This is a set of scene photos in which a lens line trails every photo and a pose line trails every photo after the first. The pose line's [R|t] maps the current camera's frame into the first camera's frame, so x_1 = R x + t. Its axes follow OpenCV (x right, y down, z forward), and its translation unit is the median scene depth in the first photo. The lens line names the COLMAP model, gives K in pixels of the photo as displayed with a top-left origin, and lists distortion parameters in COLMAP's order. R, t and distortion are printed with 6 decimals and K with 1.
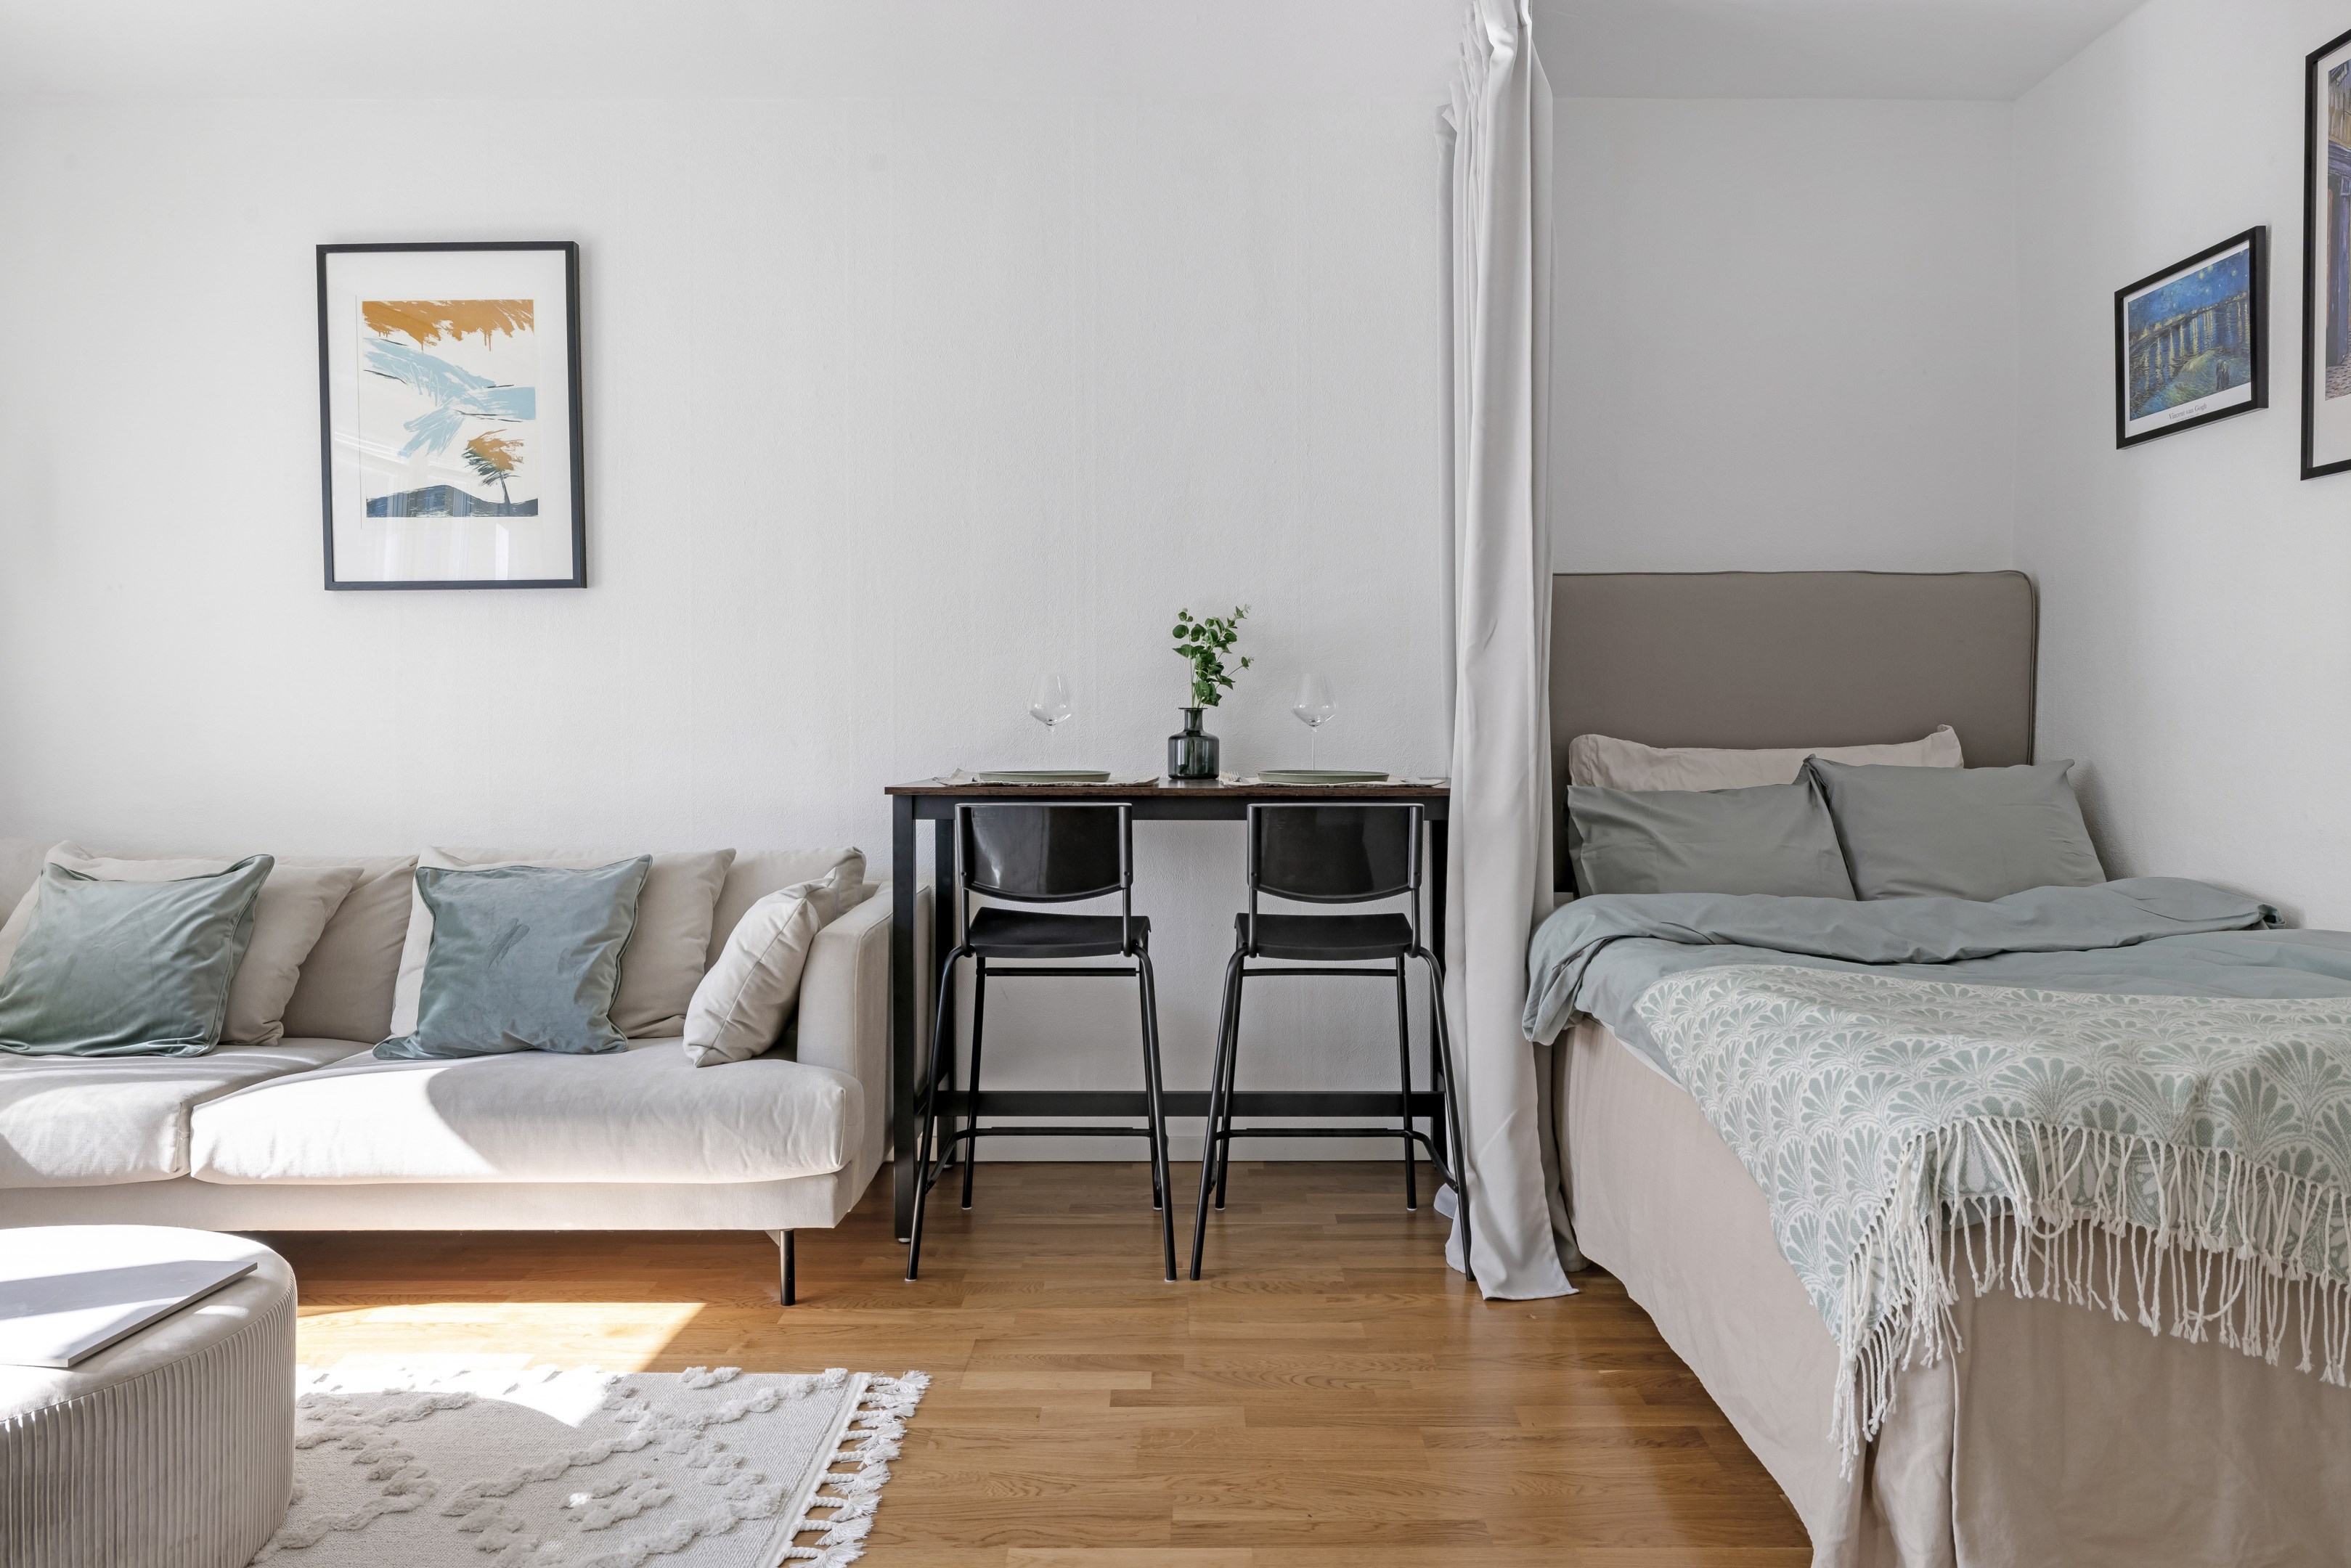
lens RADIAL K [[1549.0, 0, 1187.8], [0, 1549.0, 755.5], [0, 0, 1]] dist [-0.006435, 0.002080]
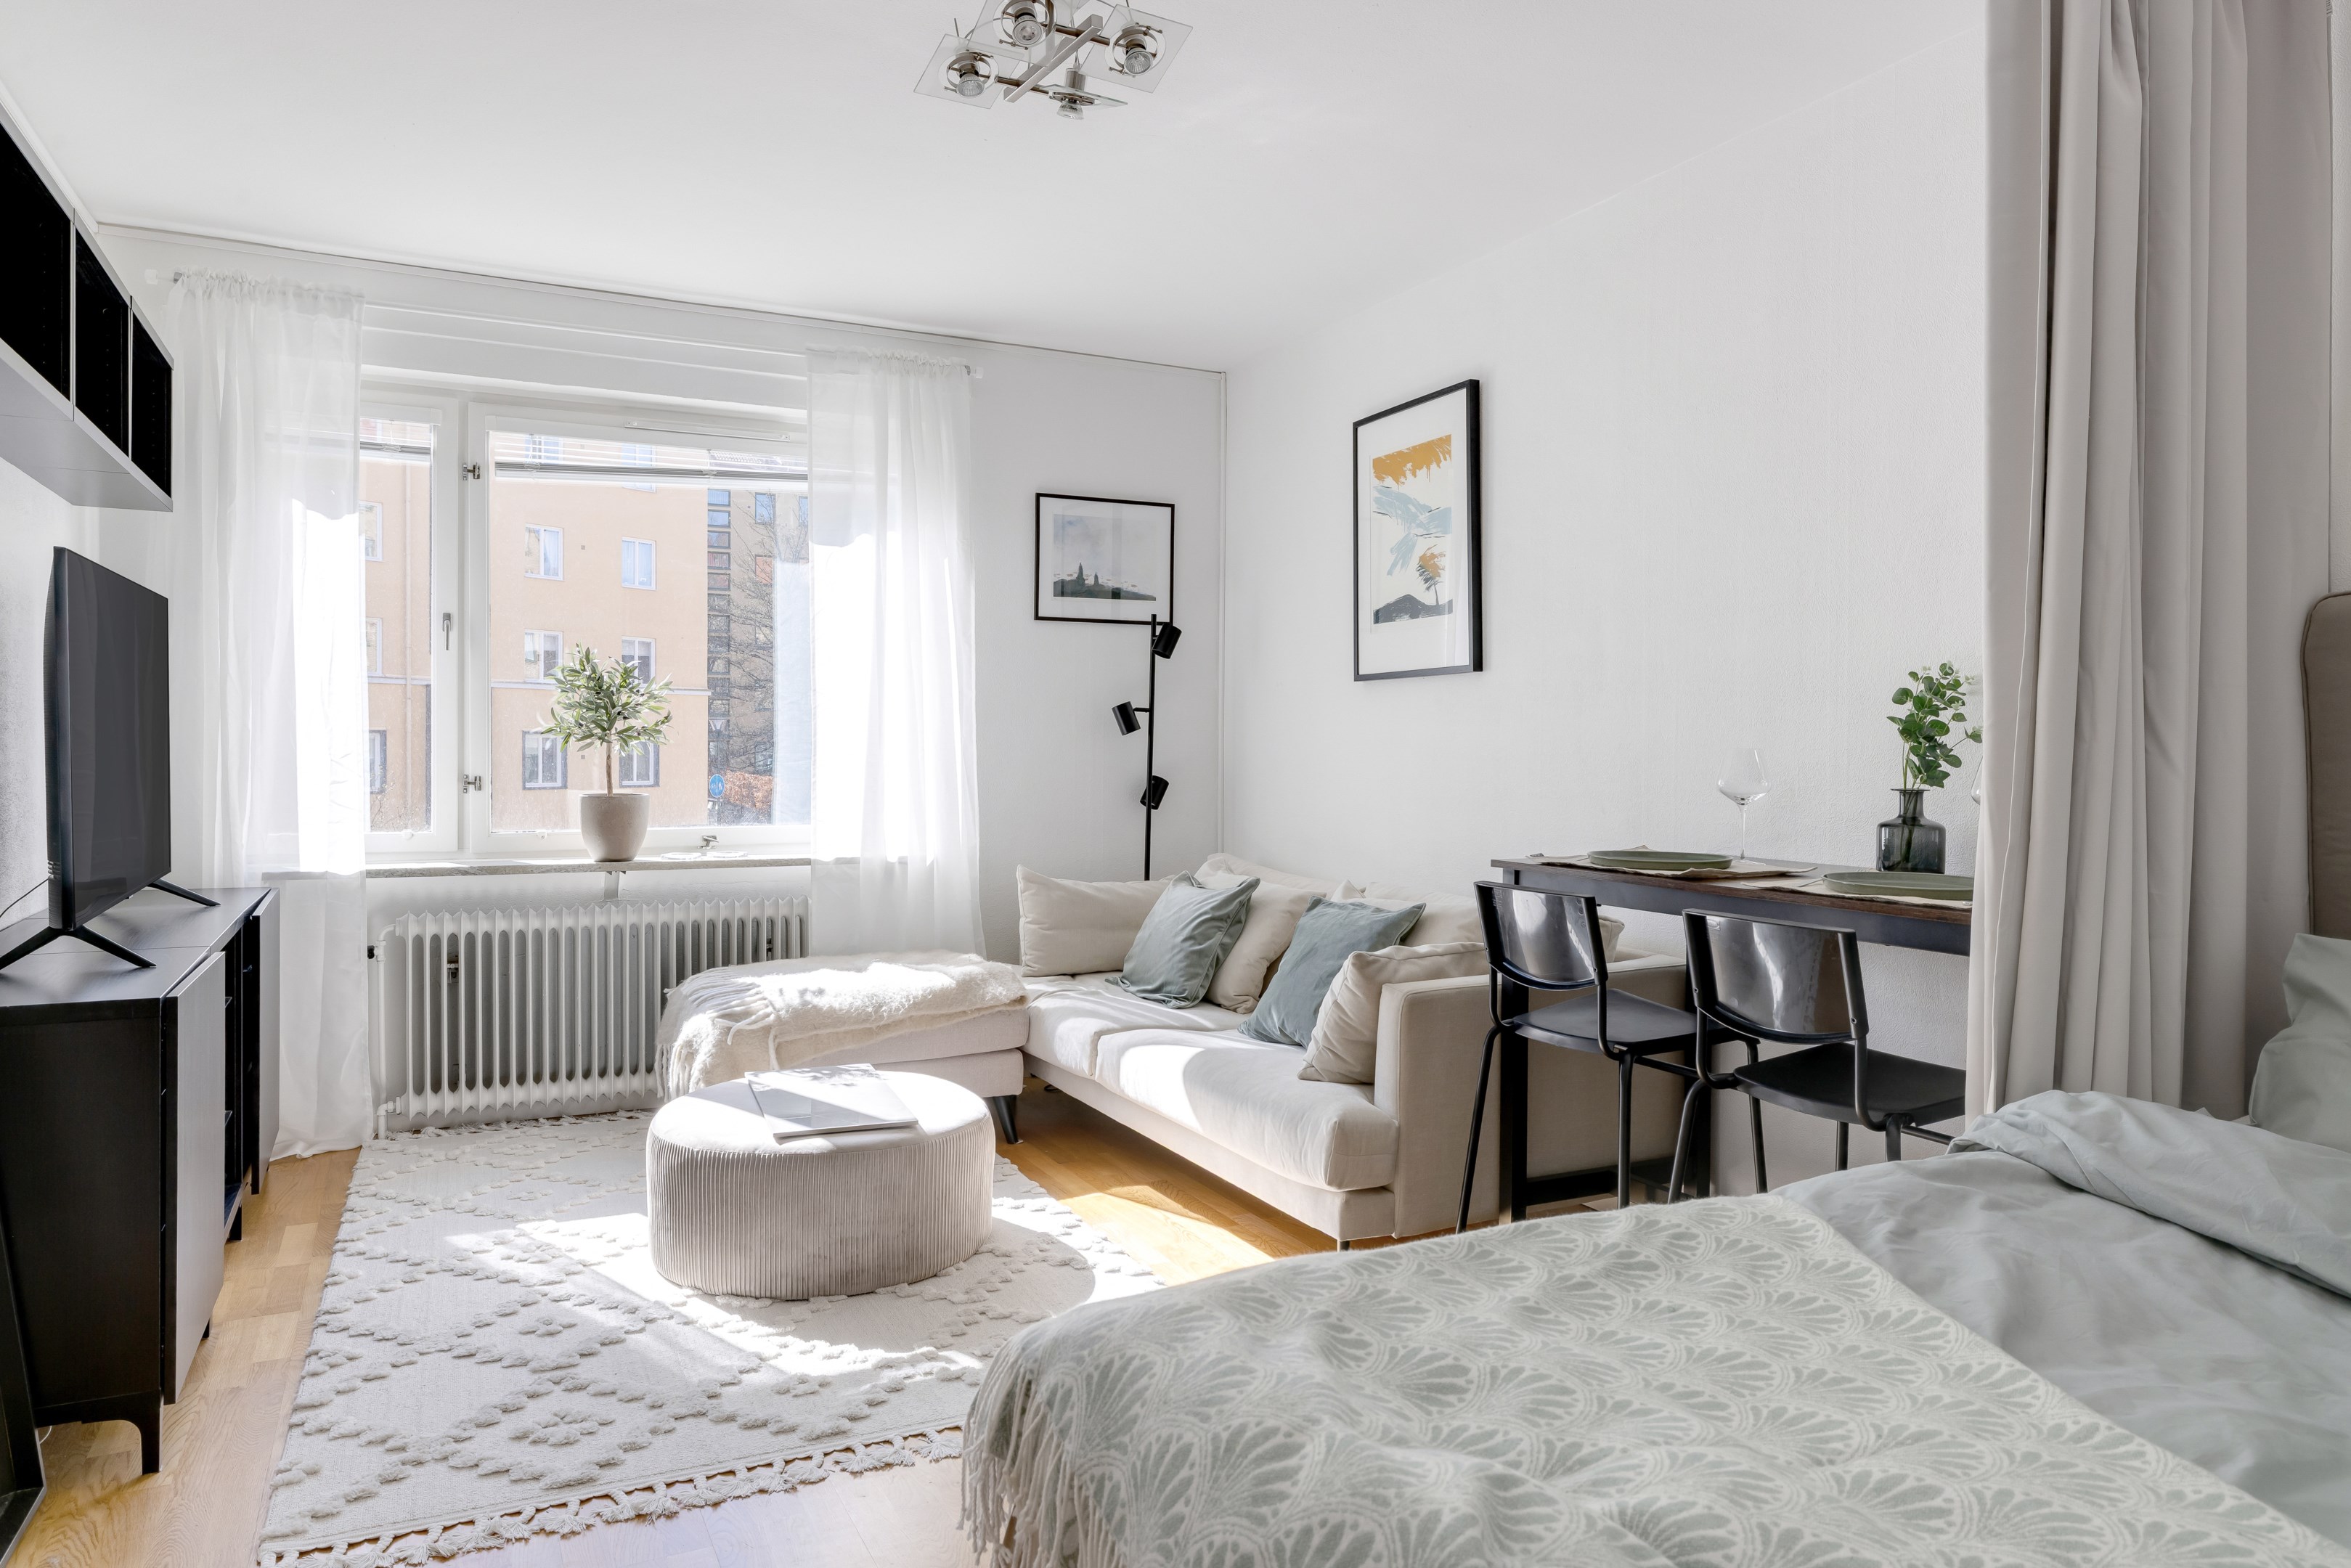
lens RADIAL K [[1490.6, 0, 1195.6], [0, 1490.6, 781.7], [0, 0, 1]] dist [-0.002925, 0.003657]
pose [[0.454585, 0.024017, -0.890380, 0.526550], [-0.022979, 0.999620, 0.015232, -0.037408], [0.890407, 0.013536, 0.454964, 0.299554]]
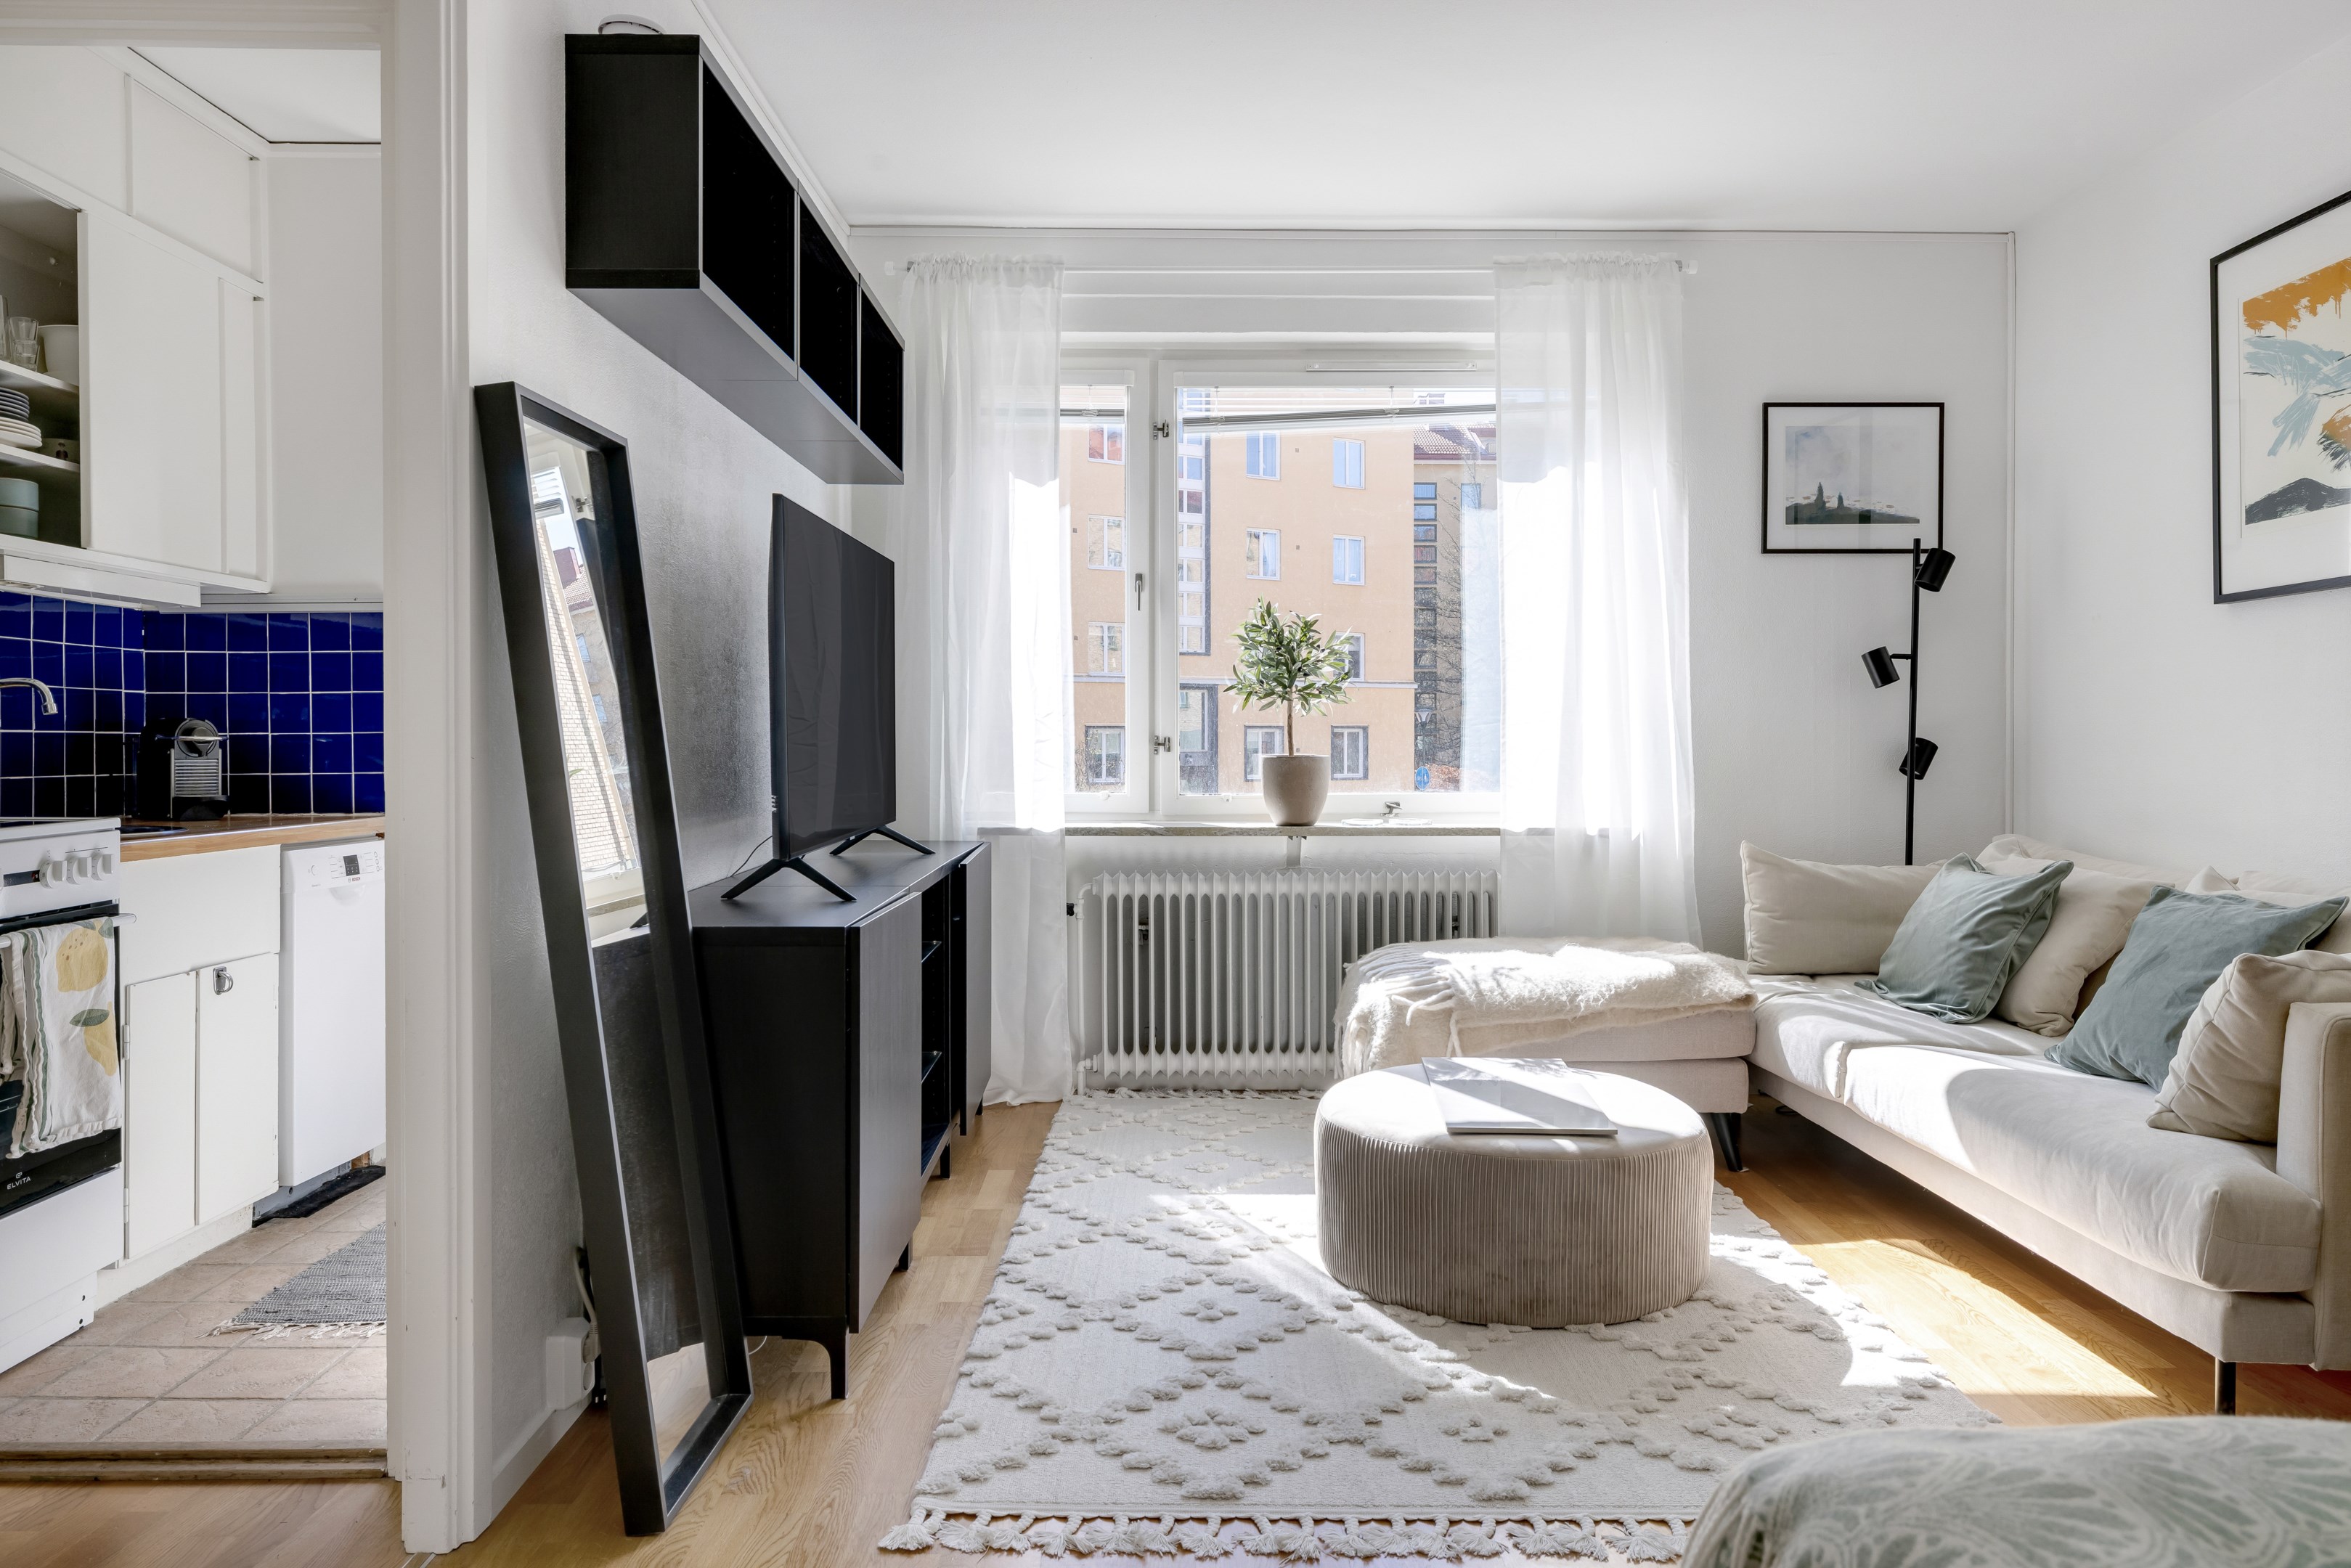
lens RADIAL K [[1549.0, 0, 1187.8], [0, 1549.0, 755.5], [0, 0, 1]] dist [-0.006435, 0.002080]
pose [[0.010357, 0.011599, -0.999879, 0.432797], [-0.015686, 0.999812, 0.011435, -0.010492], [0.999823, 0.015566, 0.010537, 0.333933]]
